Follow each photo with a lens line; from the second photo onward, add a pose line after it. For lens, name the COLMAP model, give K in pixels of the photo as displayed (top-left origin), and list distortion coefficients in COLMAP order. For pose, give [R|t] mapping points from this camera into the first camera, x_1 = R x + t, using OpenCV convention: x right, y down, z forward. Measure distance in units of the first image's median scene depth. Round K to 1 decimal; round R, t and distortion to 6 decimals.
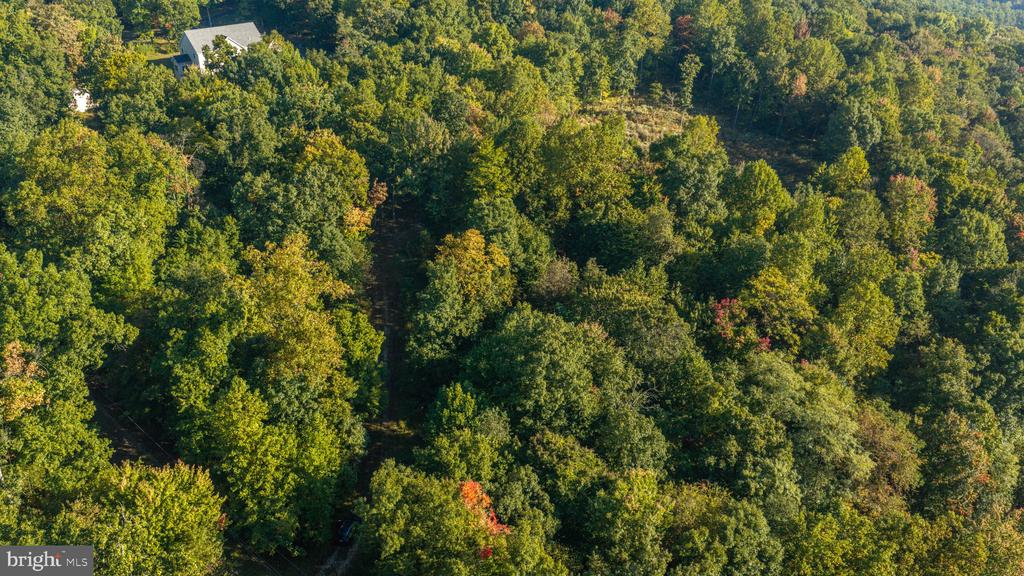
lens RADIAL K [[840.7, 0, 512.7], [0, 840.7, 288.1], [0, 0, 1]] dist [0.017381, -0.044842]
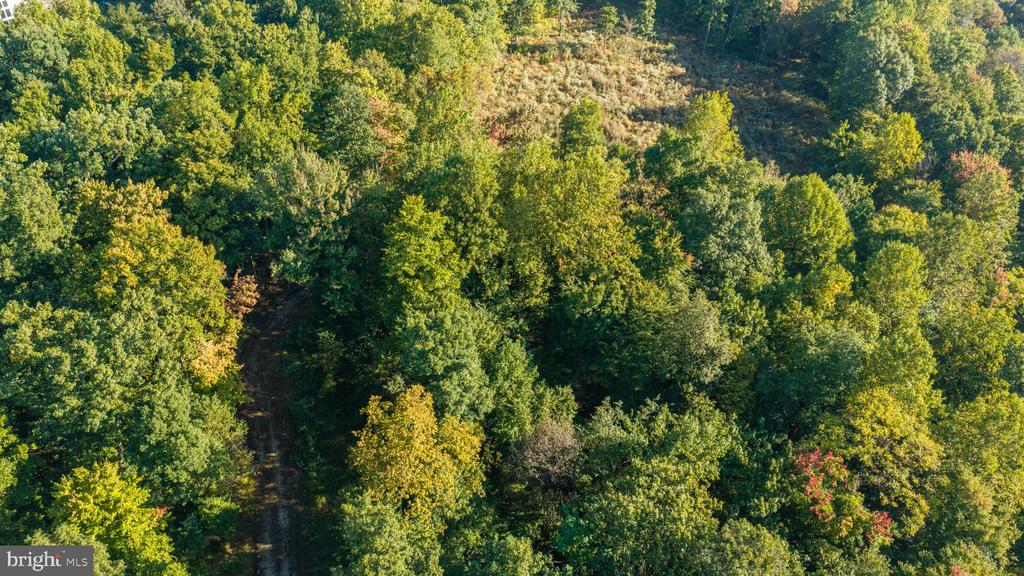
lens RADIAL K [[840.7, 0, 515.1], [0, 840.7, 290.7], [0, 0, 1]] dist [0.017381, -0.044842]
pose [[0.989215, -0.093520, 0.112732, -0.029003], [0.072535, 0.981413, 0.177674, -0.193909], [-0.127253, -0.167581, 0.977611, 0.339754]]
